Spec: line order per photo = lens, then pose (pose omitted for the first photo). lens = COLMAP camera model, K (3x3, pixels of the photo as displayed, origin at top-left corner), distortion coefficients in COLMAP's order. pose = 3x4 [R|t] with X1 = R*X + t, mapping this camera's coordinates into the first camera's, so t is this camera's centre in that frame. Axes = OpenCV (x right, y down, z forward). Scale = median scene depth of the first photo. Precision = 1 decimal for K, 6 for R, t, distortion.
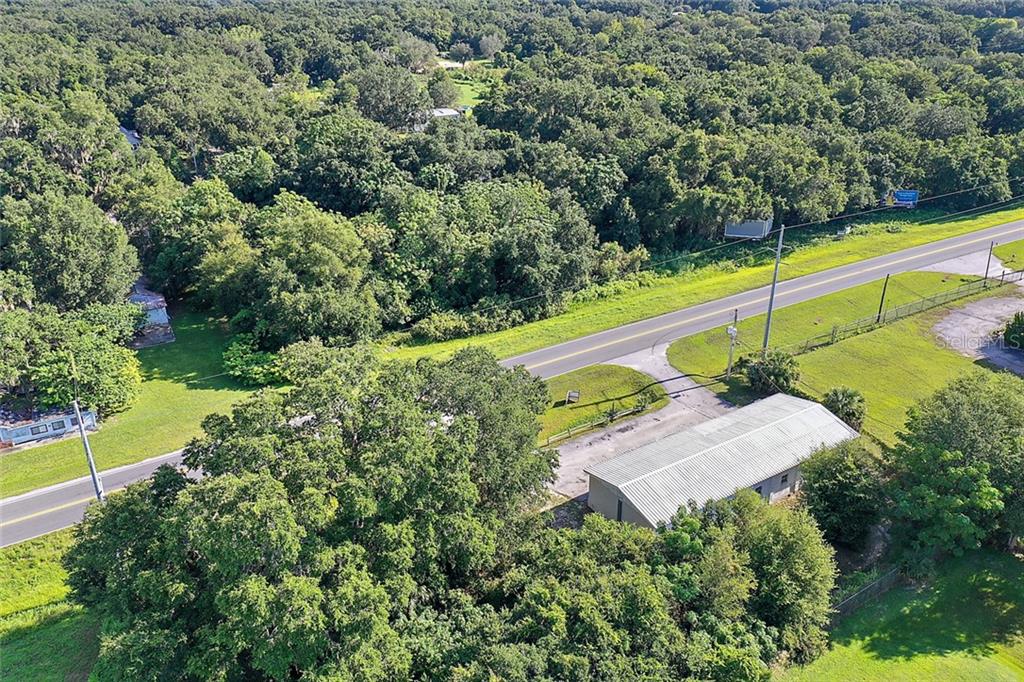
lens RADIAL K [[809.1, 0, 512.0], [0, 809.1, 341.0], [0, 0, 1]] dist [-0.000002, -0.004743]
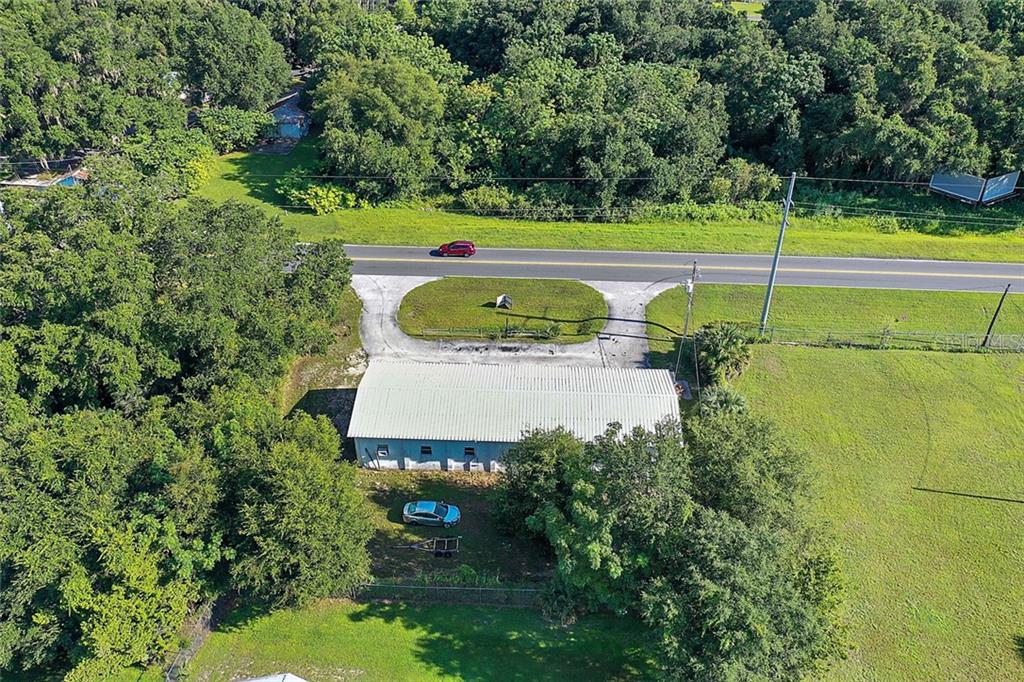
lens RADIAL K [[809.1, 0, 512.0], [0, 809.1, 341.0], [0, 0, 1]] dist [-0.000002, -0.004743]
pose [[0.817742, 0.329493, -0.471944, 0.443245], [-0.250943, 0.941999, 0.222856, -0.081575], [0.518001, -0.063807, 0.852997, 0.168934]]
